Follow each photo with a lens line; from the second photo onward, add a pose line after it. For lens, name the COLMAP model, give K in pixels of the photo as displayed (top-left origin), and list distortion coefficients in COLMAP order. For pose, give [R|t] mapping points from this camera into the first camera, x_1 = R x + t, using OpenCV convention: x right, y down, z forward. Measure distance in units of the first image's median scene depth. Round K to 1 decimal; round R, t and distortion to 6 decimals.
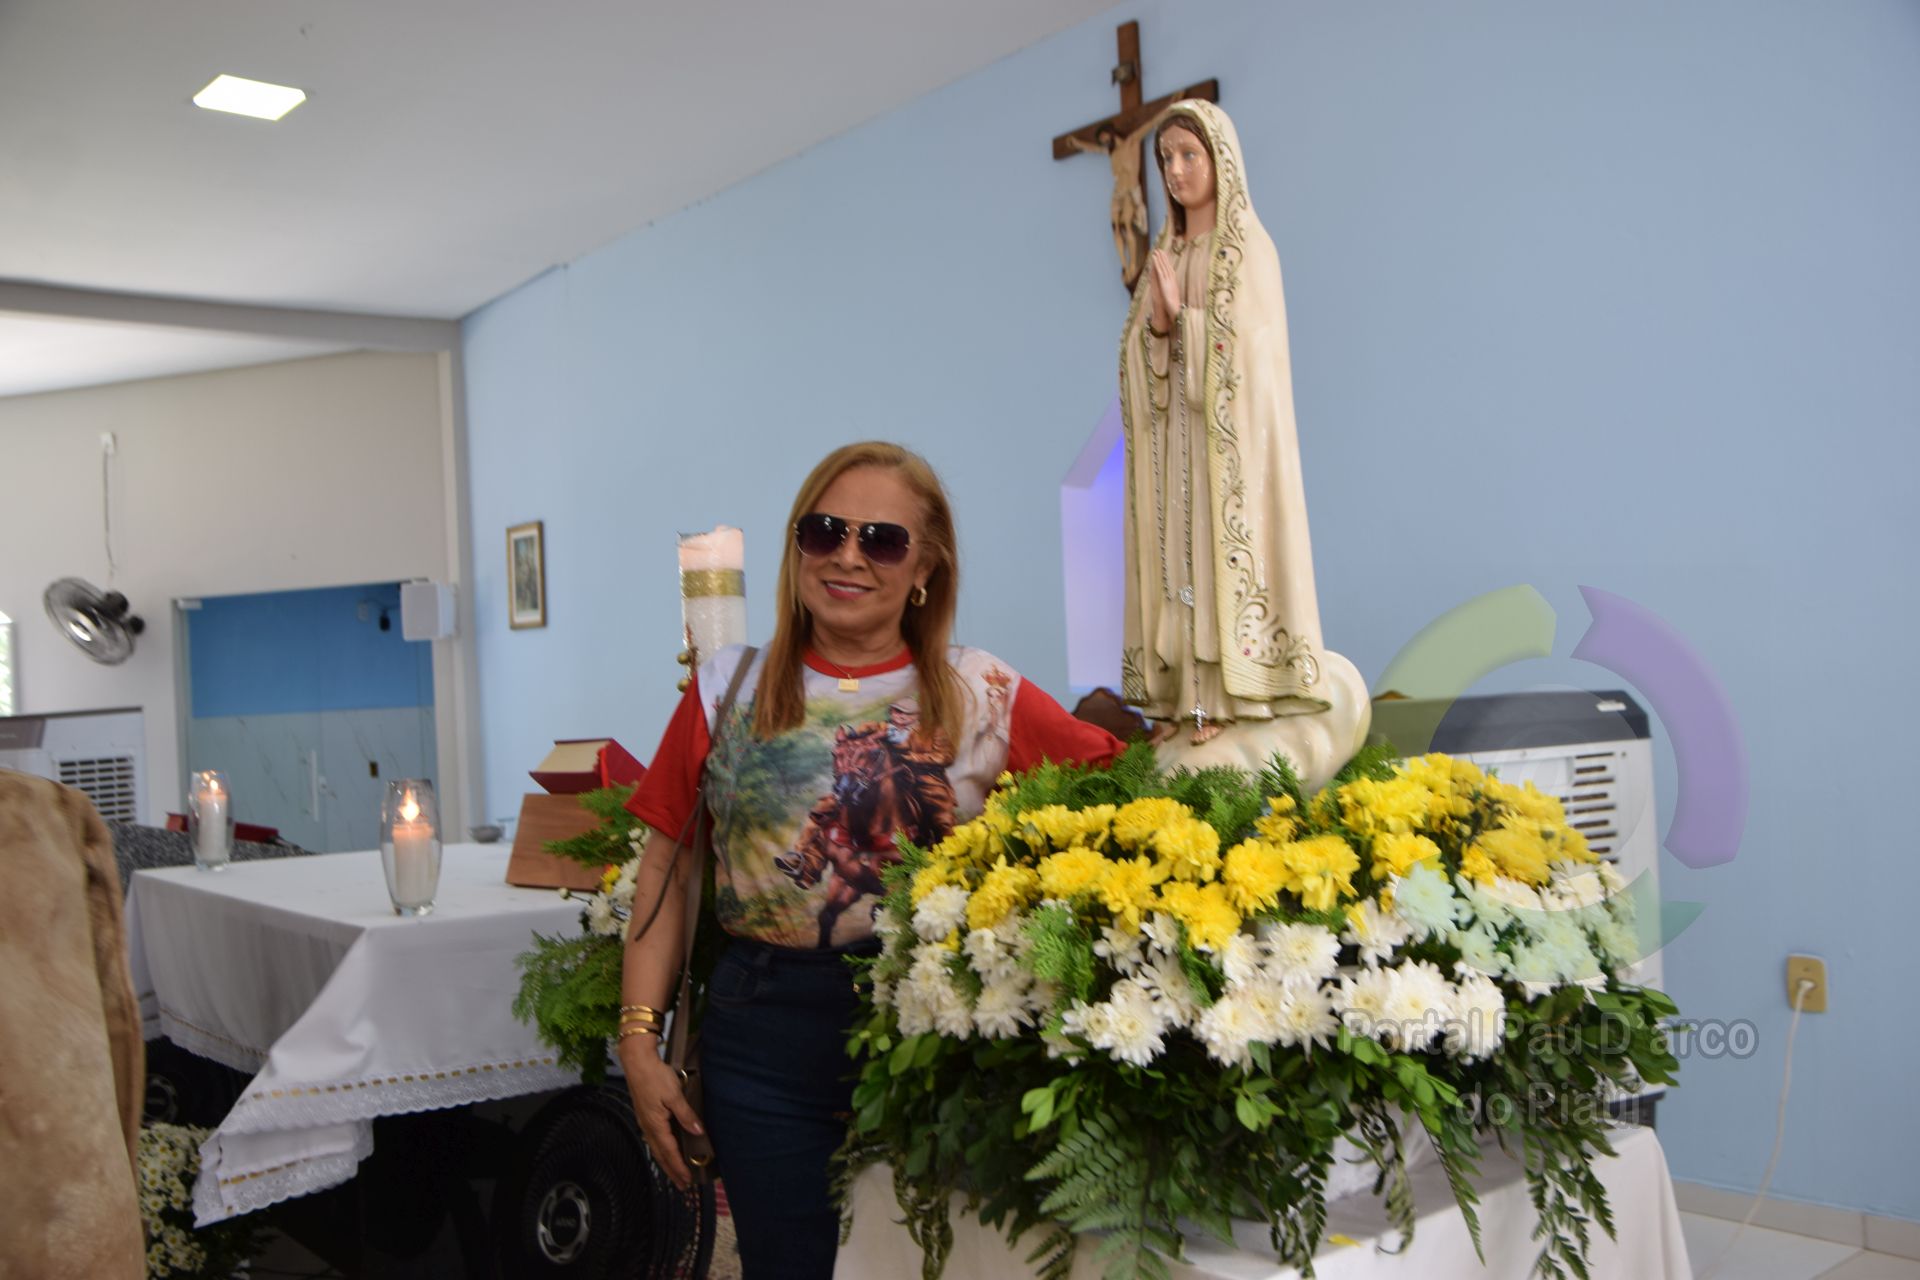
lens RADIAL K [[1661.9, 0, 956.7], [0, 1661.9, 660.8], [0, 0, 1]] dist [-0.078956, 0.091697]
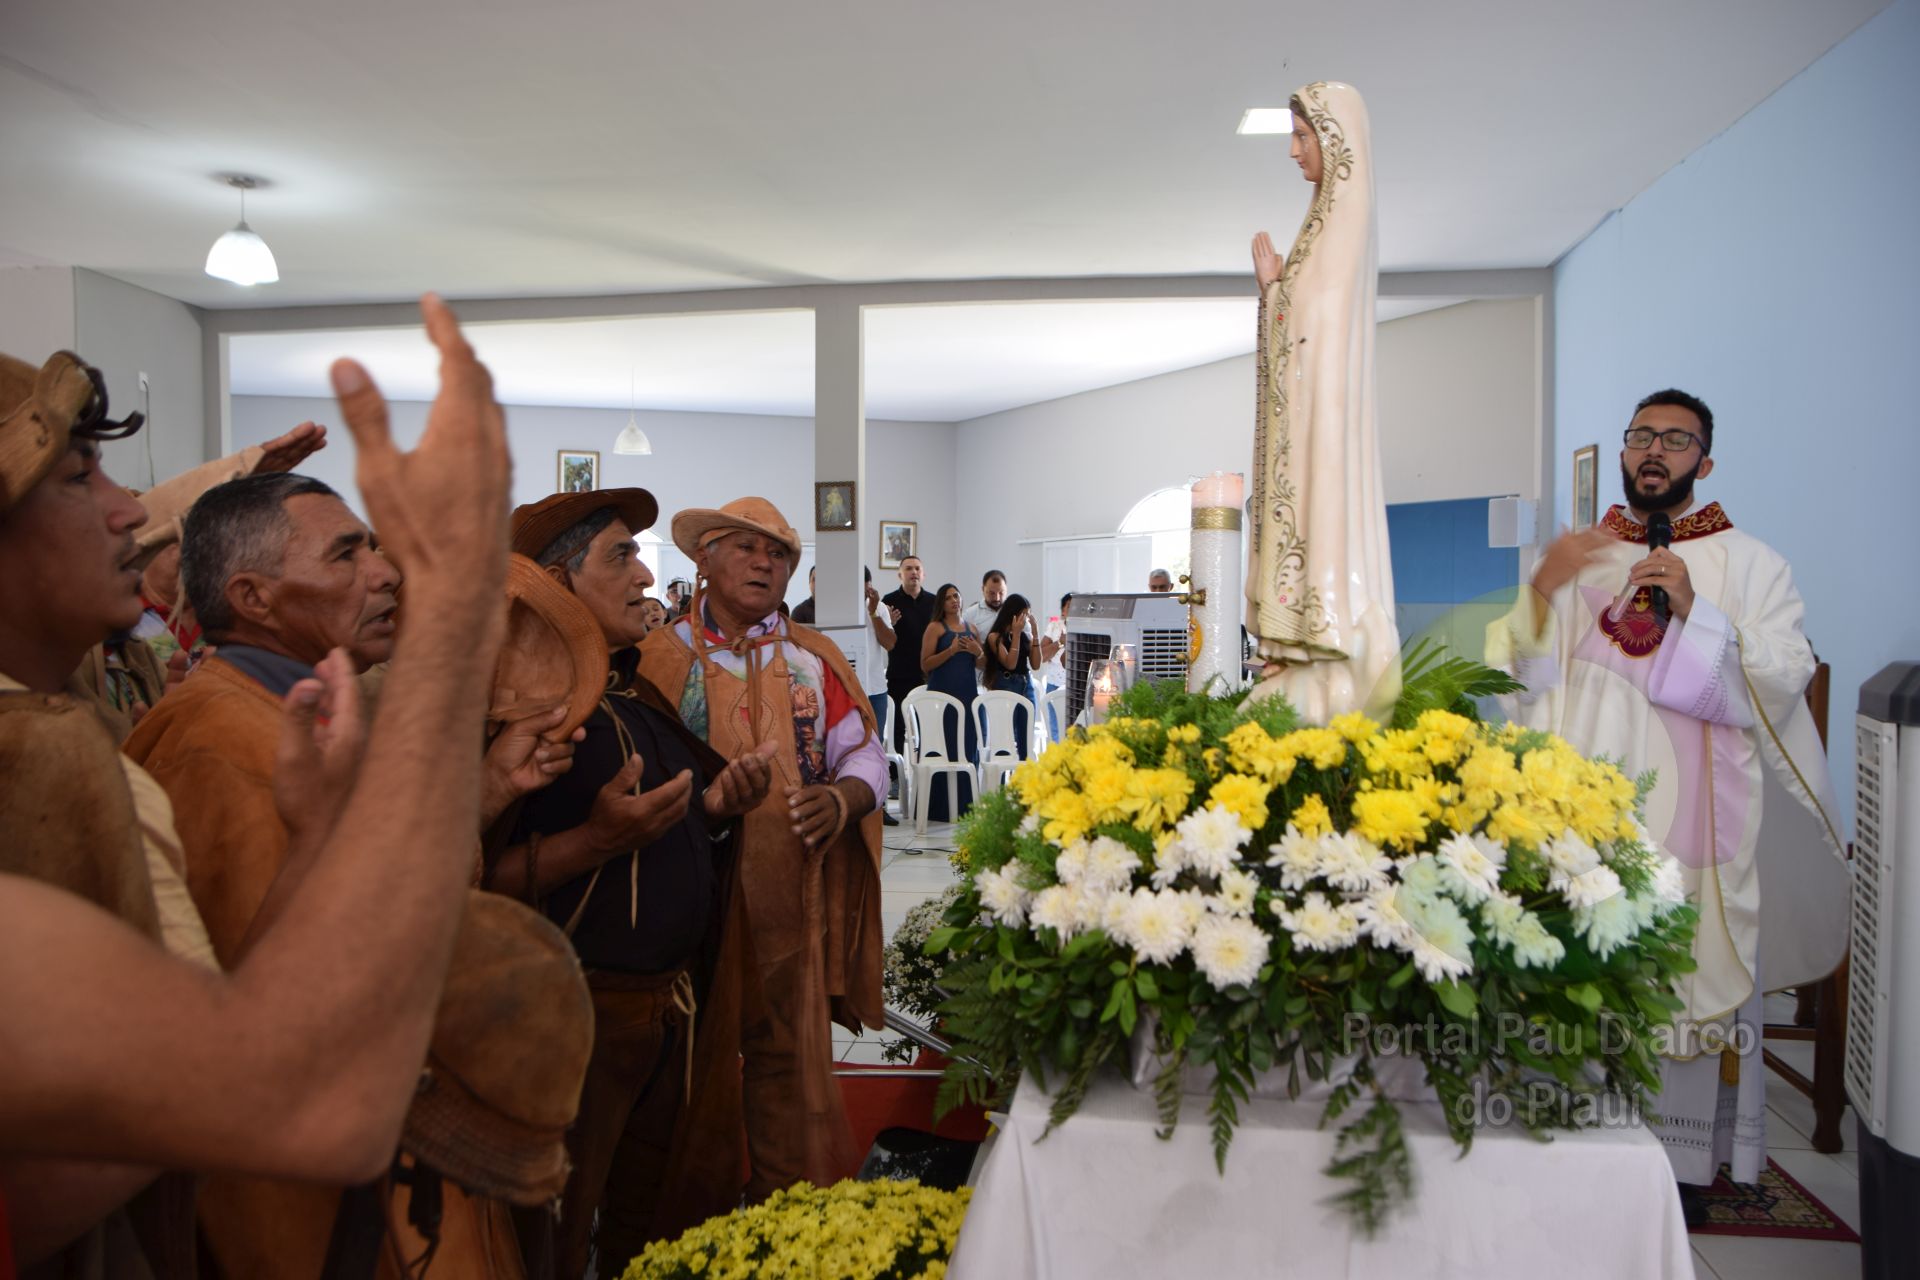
lens RADIAL K [[1419.4, 0, 958.7], [0, 1419.4, 656.6], [0, 0, 1]] dist [-0.124435, 0.099711]
pose [[0.684050, 0.083079, -0.724689, 0.702200], [-0.031052, 0.995909, 0.084862, -0.039520], [0.728774, -0.035547, 0.683831, 0.209798]]
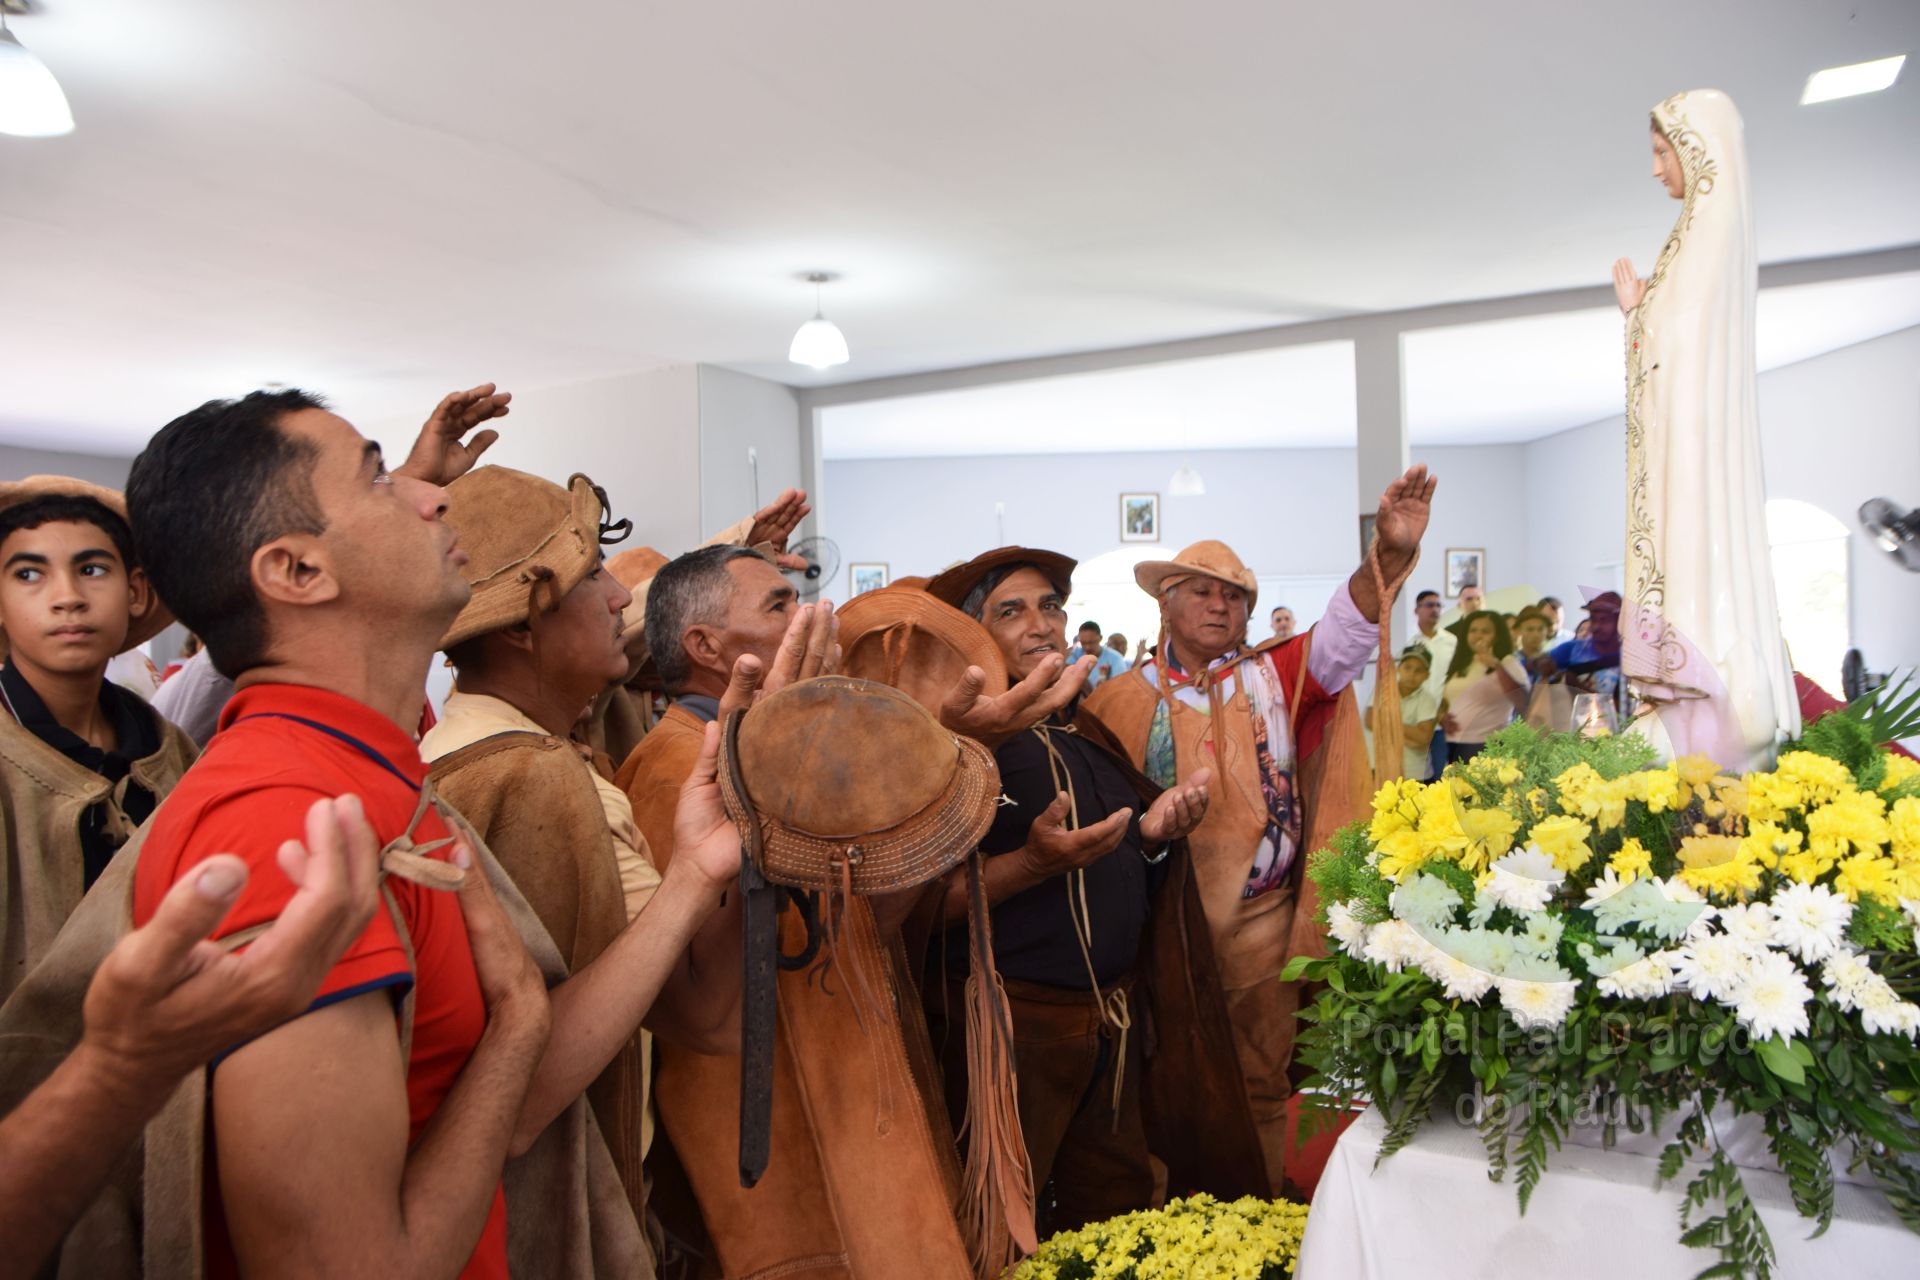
lens RADIAL K [[1419.4, 0, 958.7], [0, 1419.4, 656.6], [0, 0, 1]] dist [-0.124435, 0.099711]
pose [[0.340391, 0.055857, -0.938623, 0.852299], [0.014266, 0.997812, 0.064553, -0.055061], [0.940176, -0.035364, 0.338849, 0.290020]]
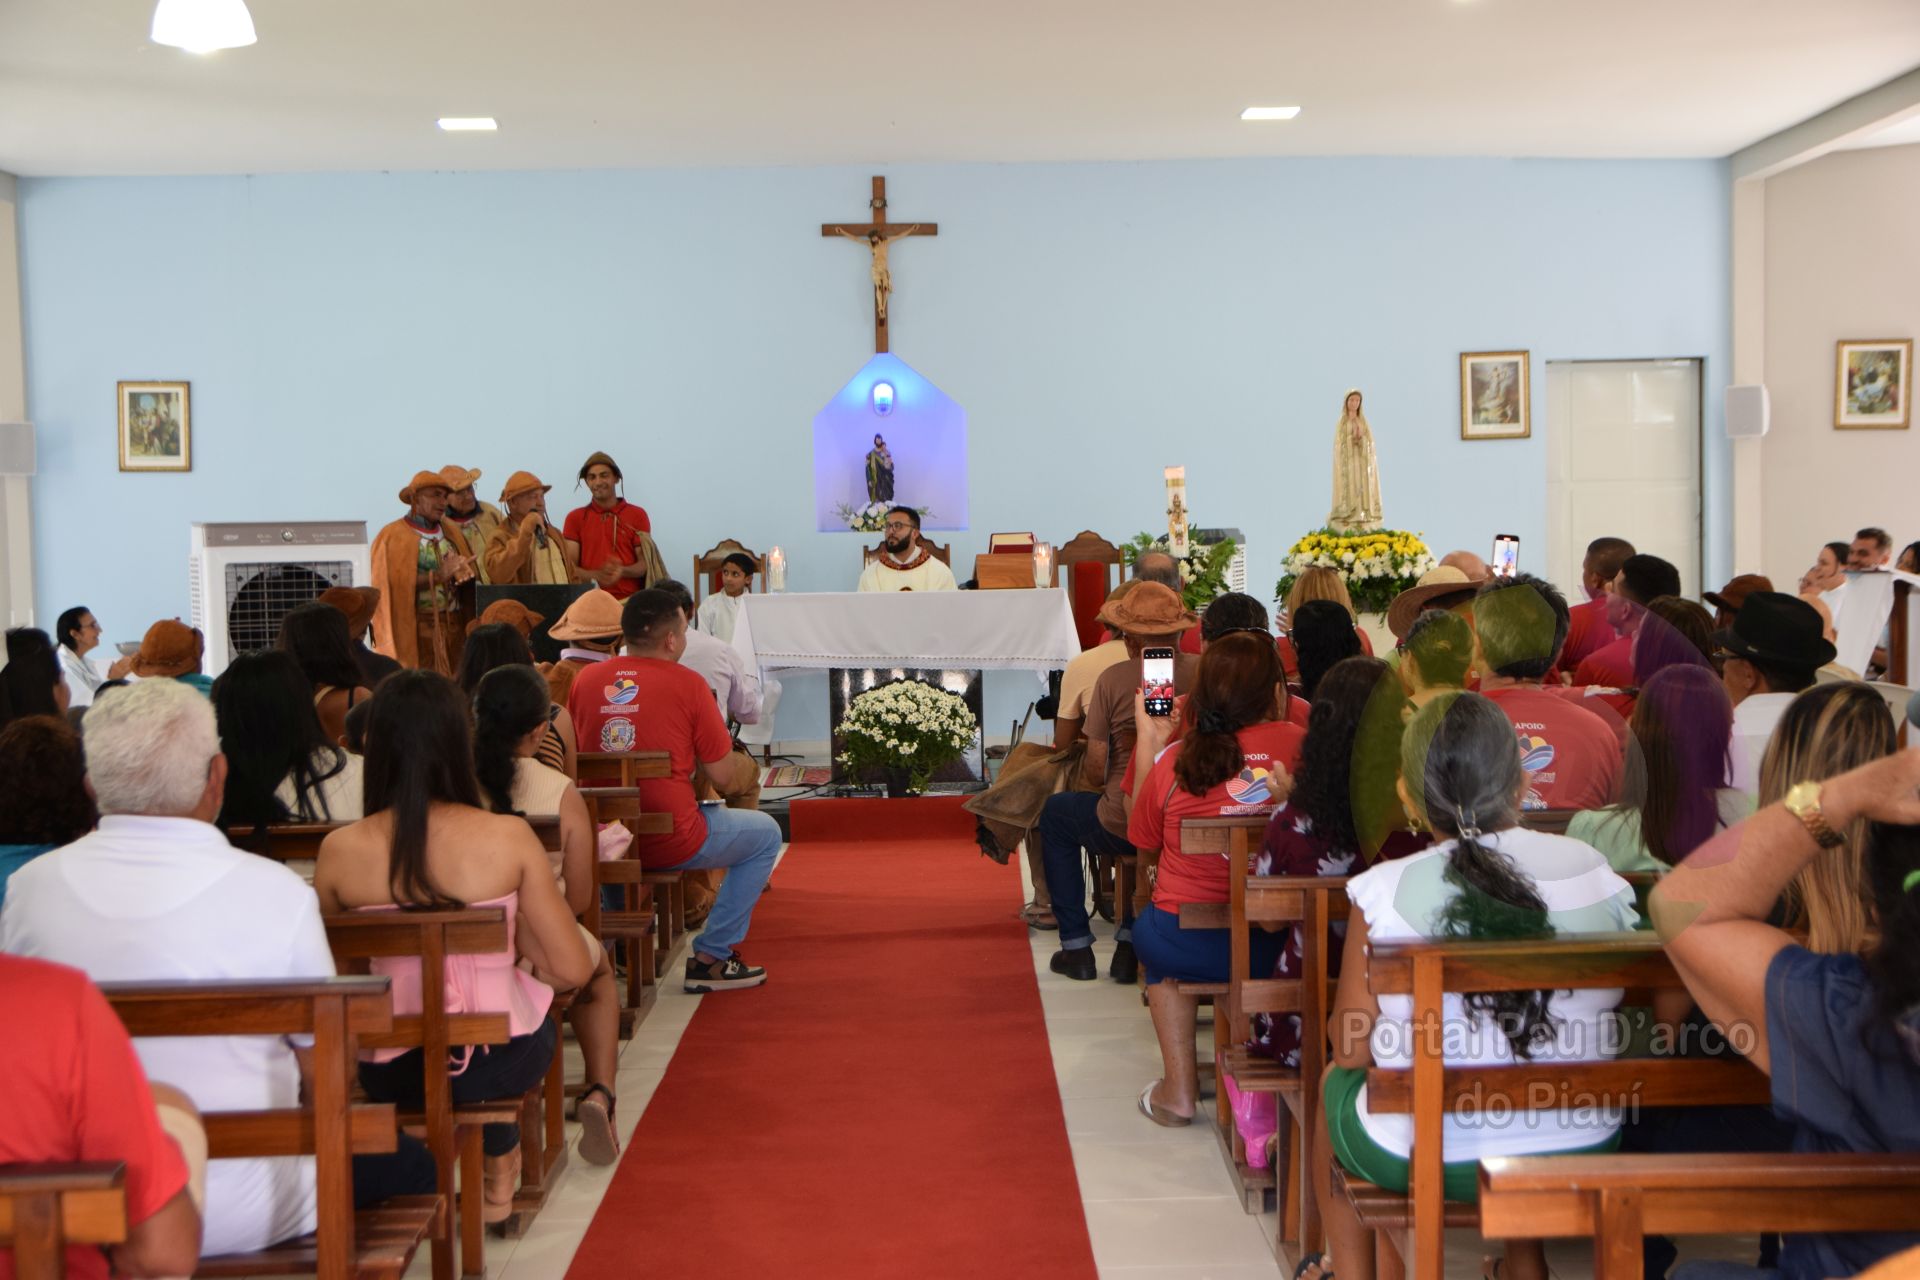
lens RADIAL K [[2526.1, 0, 960.0], [0, 2526.1, 640.0], [0, 0, 1]] dist [0.017653, 0.013258]
pose [[0.624883, 0.004098, 0.780708, -6.430846], [-0.021535, 0.999696, 0.011989, 0.323202], [-0.780421, -0.024304, 0.624782, -2.735611]]
